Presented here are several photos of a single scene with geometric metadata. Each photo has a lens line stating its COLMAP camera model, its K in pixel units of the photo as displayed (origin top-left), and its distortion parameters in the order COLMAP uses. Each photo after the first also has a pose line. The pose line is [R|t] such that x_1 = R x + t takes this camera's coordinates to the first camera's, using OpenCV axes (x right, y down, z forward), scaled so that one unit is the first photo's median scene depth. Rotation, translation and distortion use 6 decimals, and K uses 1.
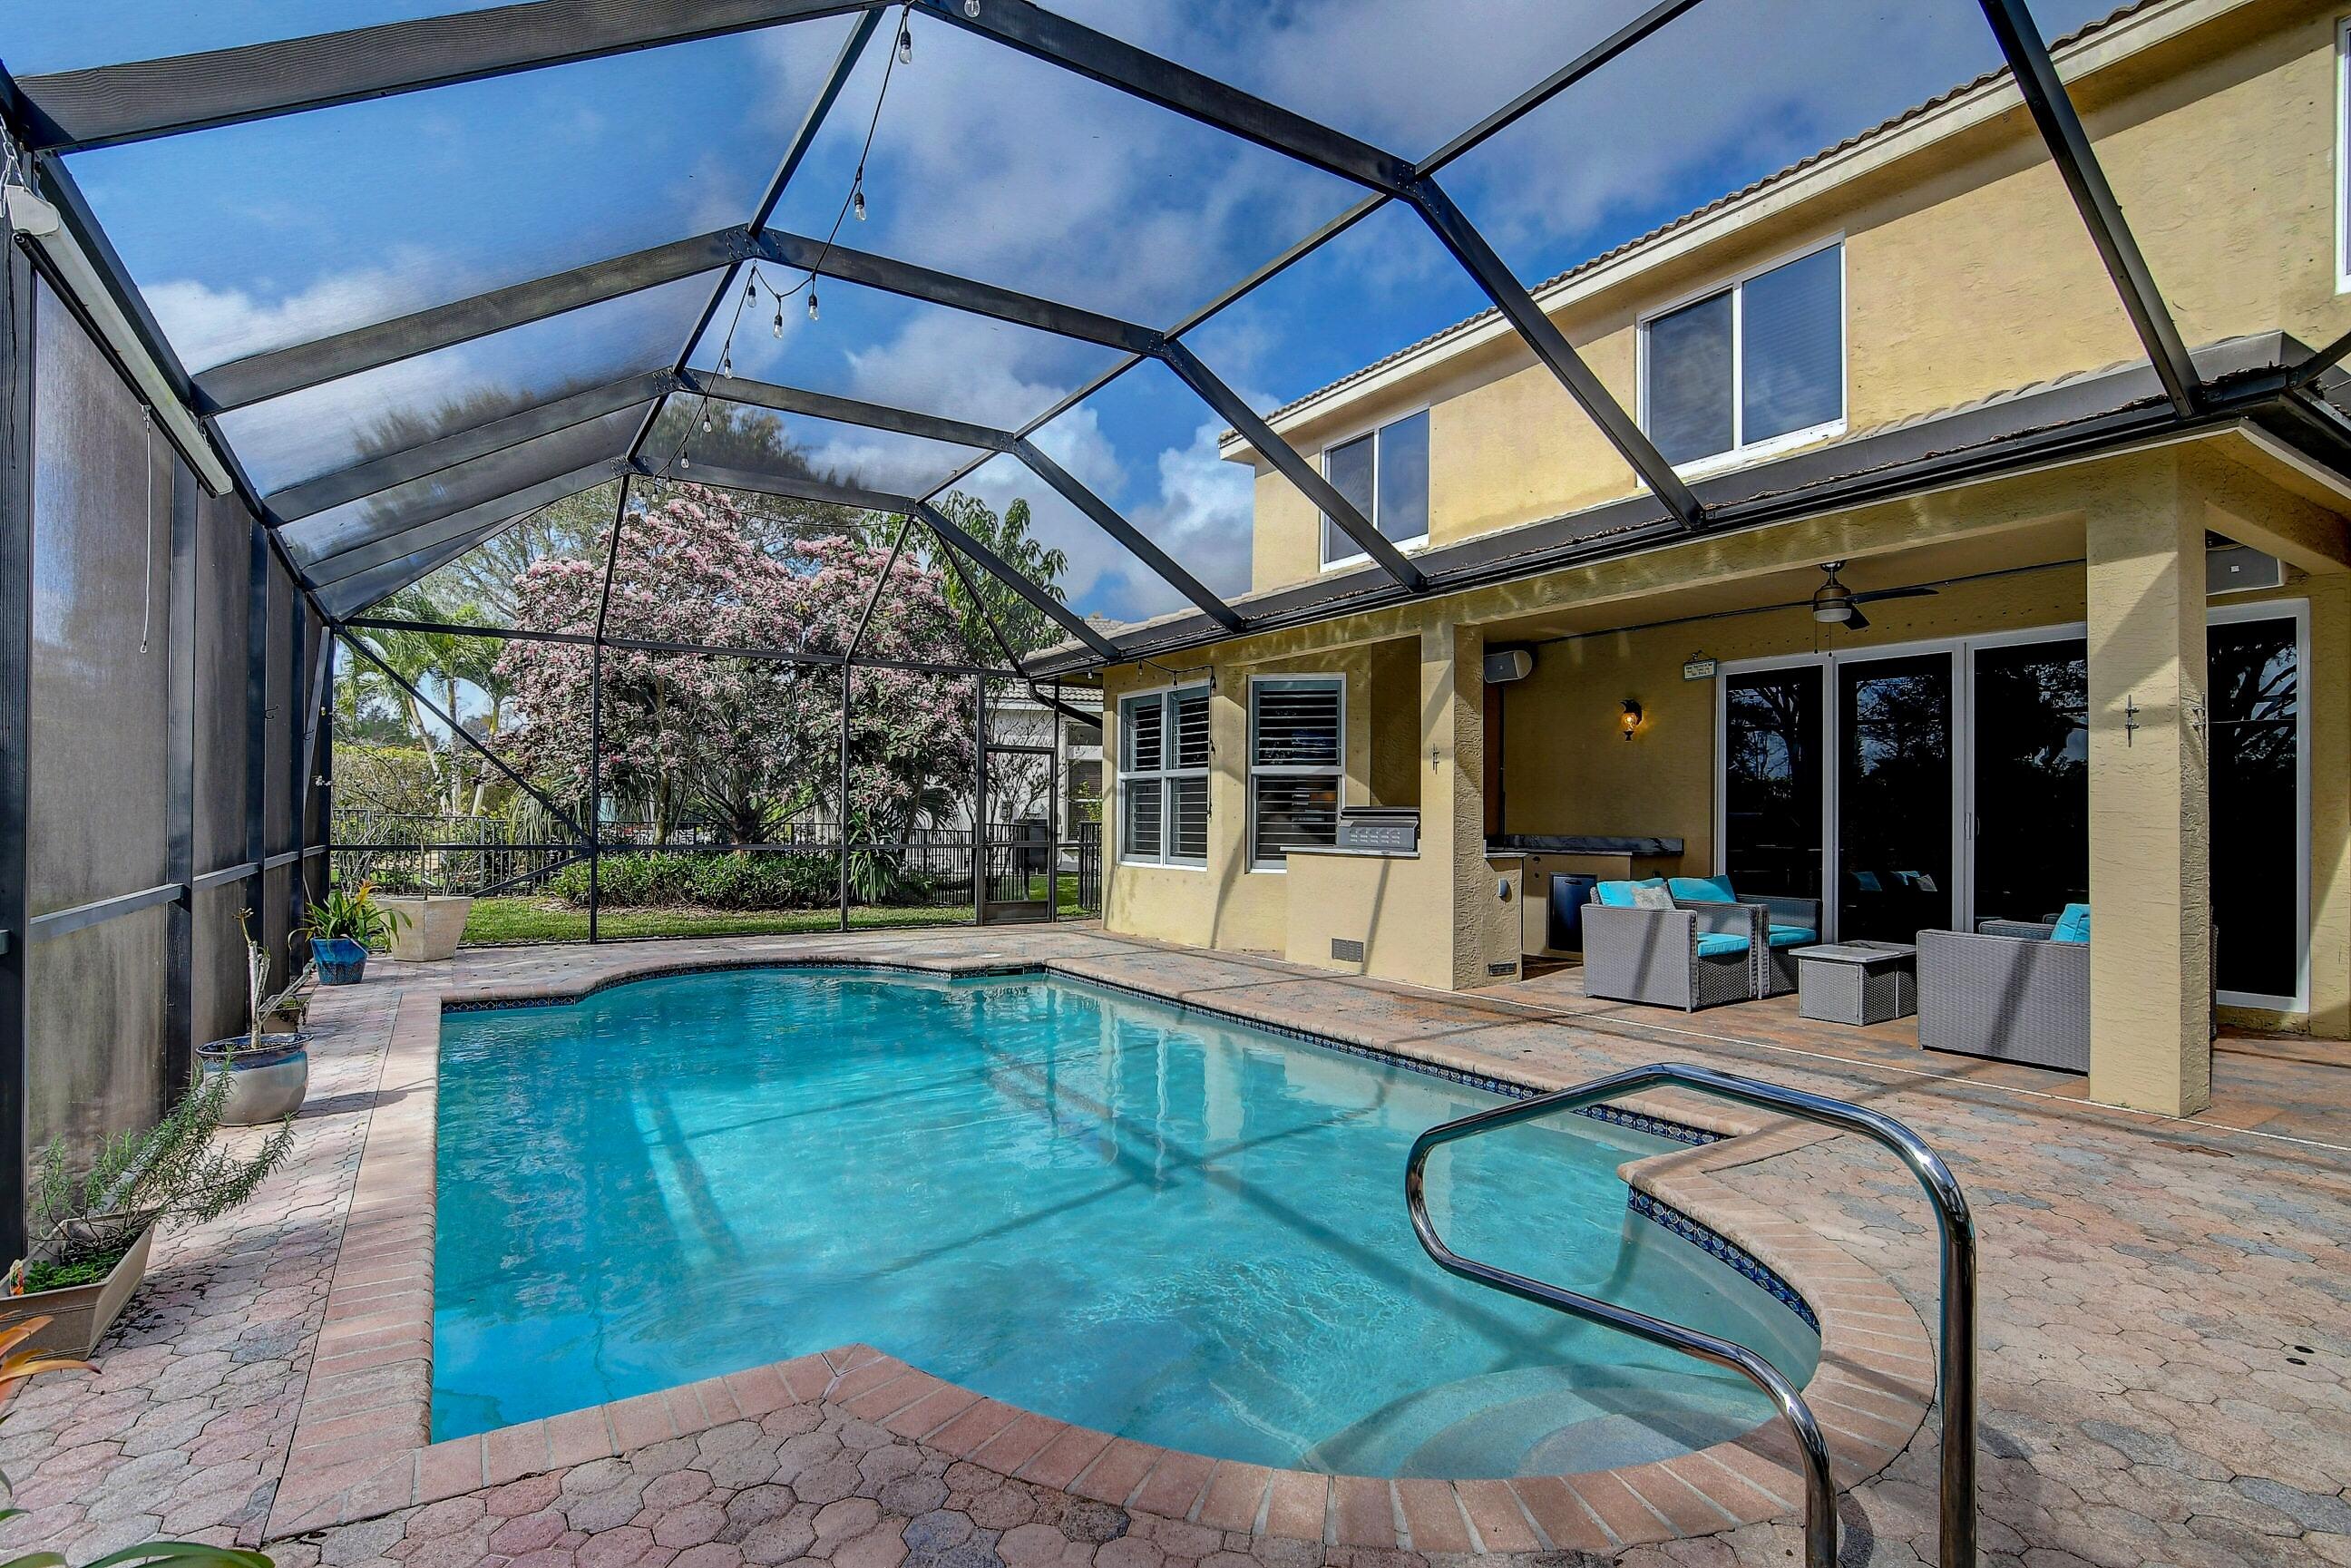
lens RADIAL K [[1149.7, 0, 1166.1], [0, 1149.7, 804.4], [0, 0, 1]] dist [-0.035251, 0.013563]
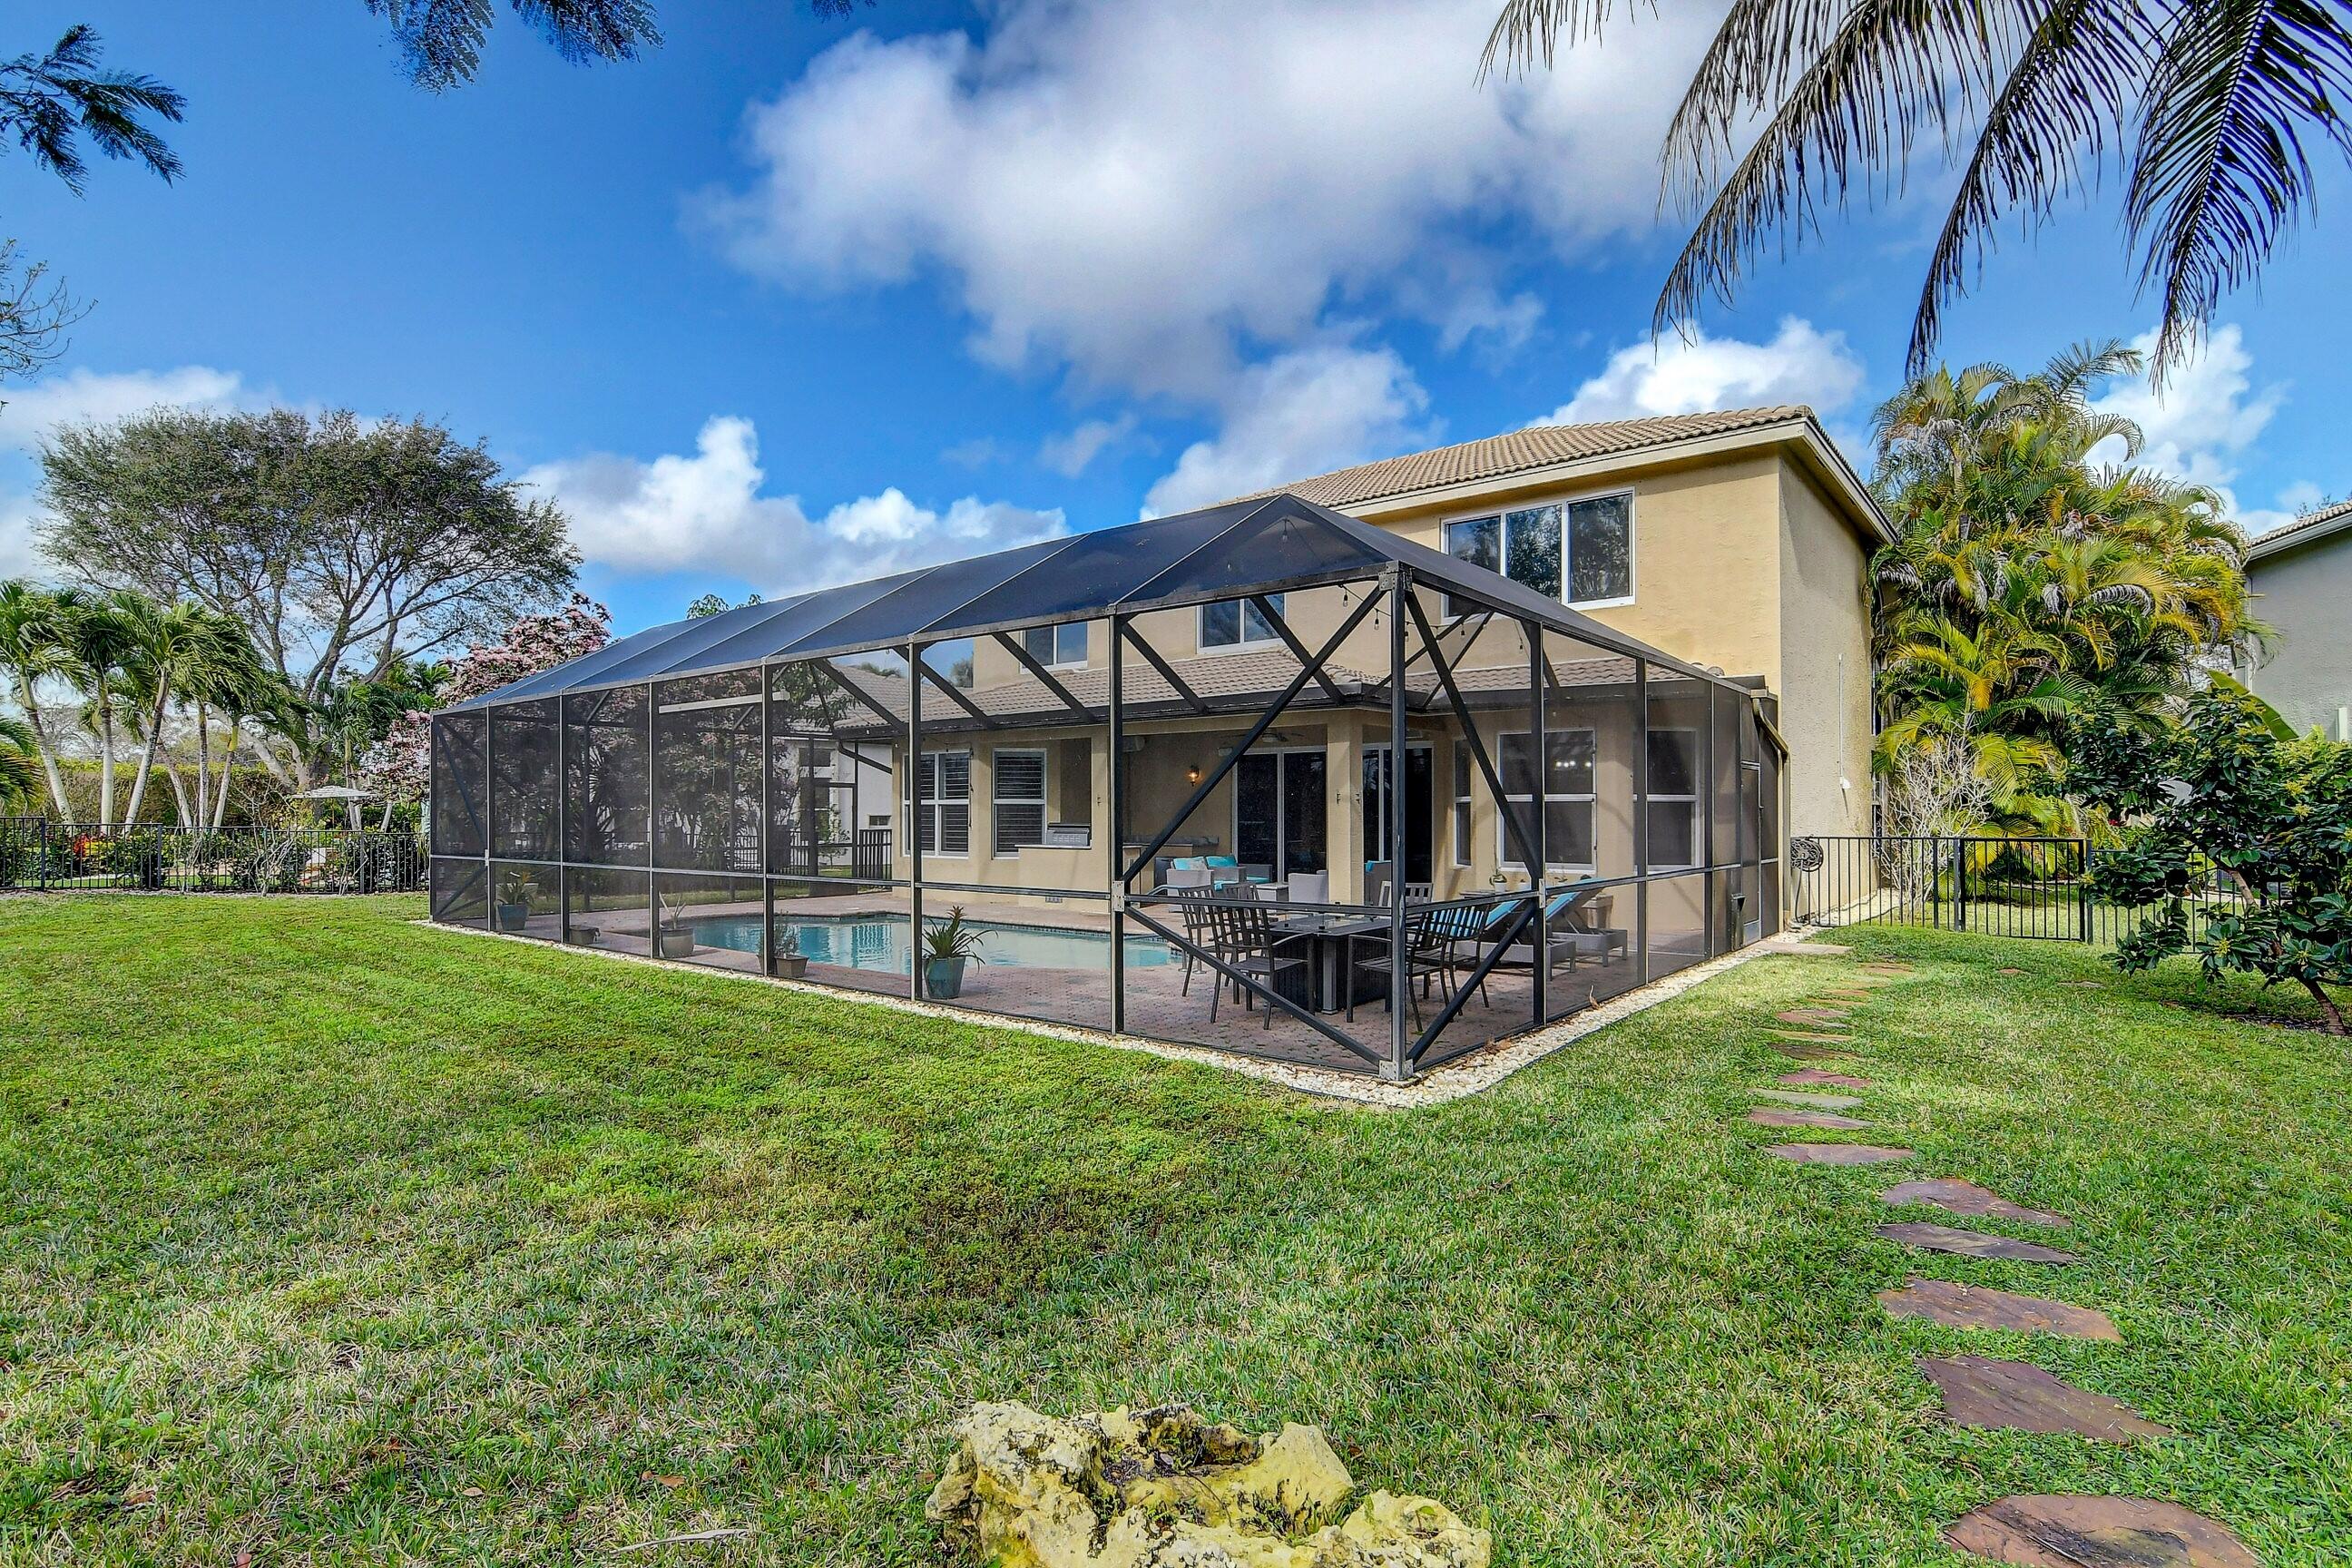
lens RADIAL K [[1146.0, 0, 1158.1], [0, 1146.0, 803.4], [0, 0, 1]] dist [-0.034195, 0.009723]
pose [[0.953164, -0.008197, 0.302343, -0.266195], [0.006690, 0.999960, 0.006020, -0.043764], [-0.302380, -0.003715, 0.953180, -0.932834]]
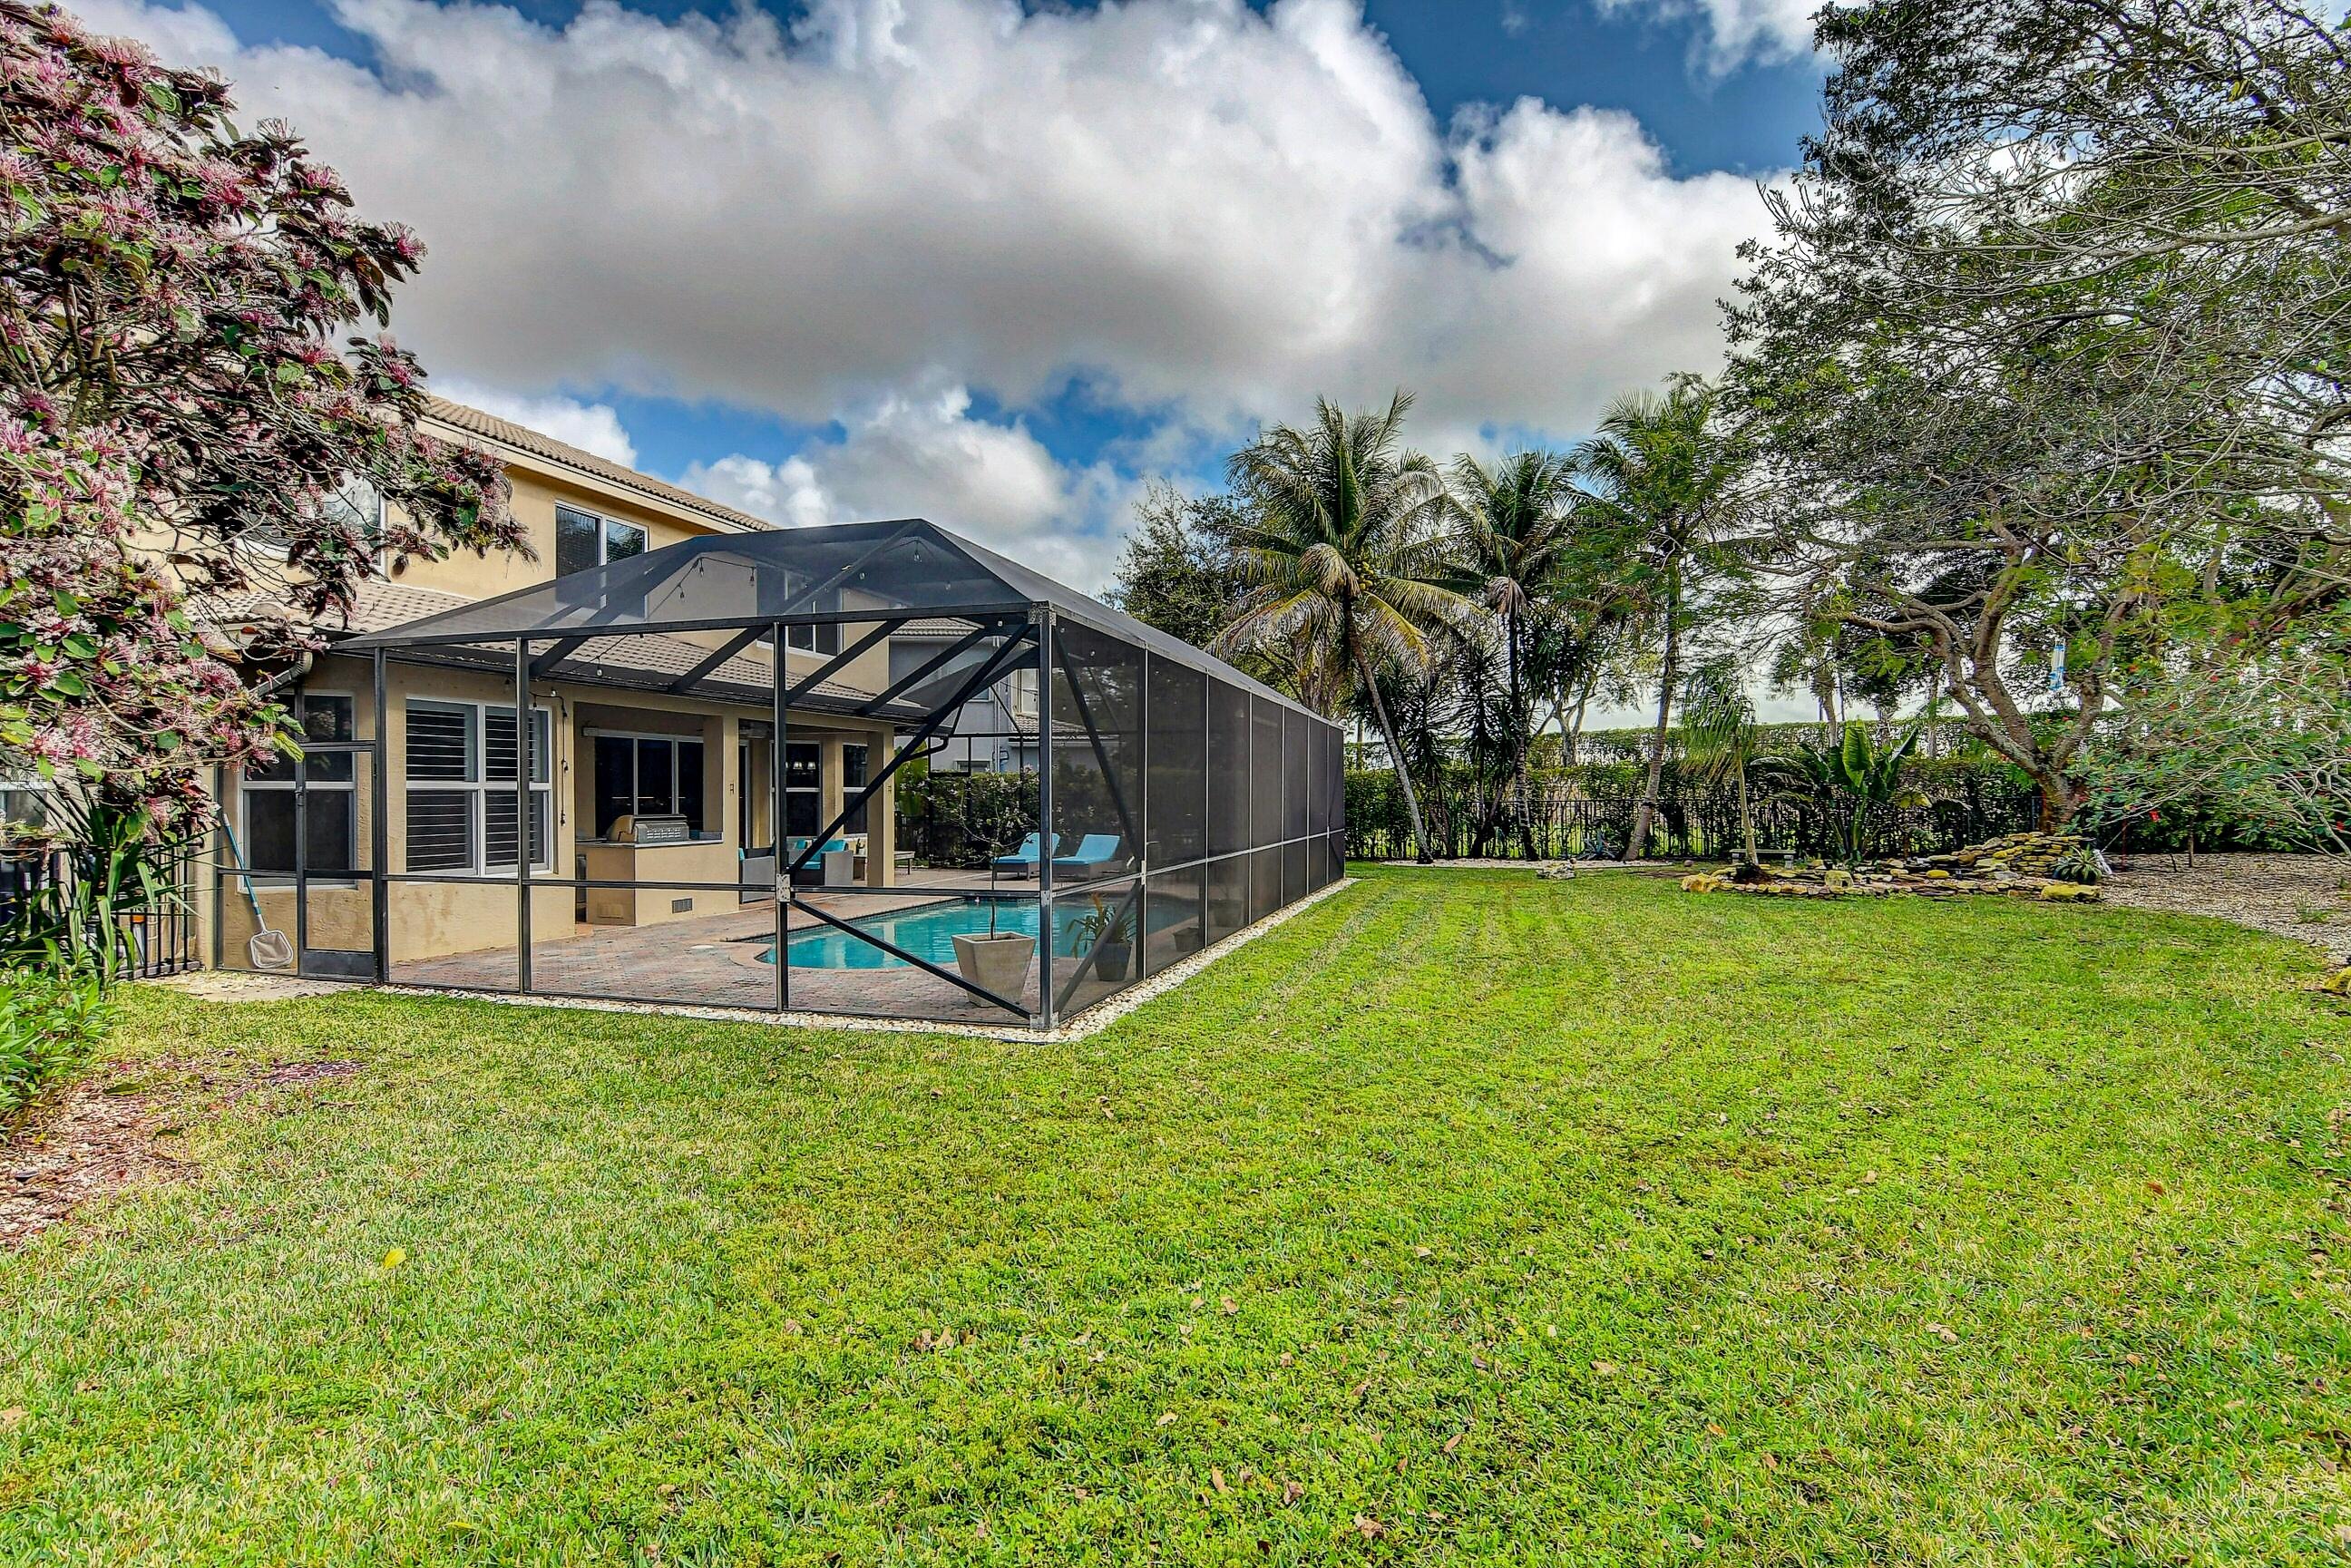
lens RADIAL K [[1145.5, 0, 1157.6], [0, 1145.5, 803.4], [0, 0, 1]] dist [-0.034195, 0.009723]
pose [[-0.651964, -0.011511, 0.758162, -1.497142], [-0.010523, 0.999926, 0.006133, -0.031512], [-0.758177, -0.003980, -0.652037, 1.581518]]
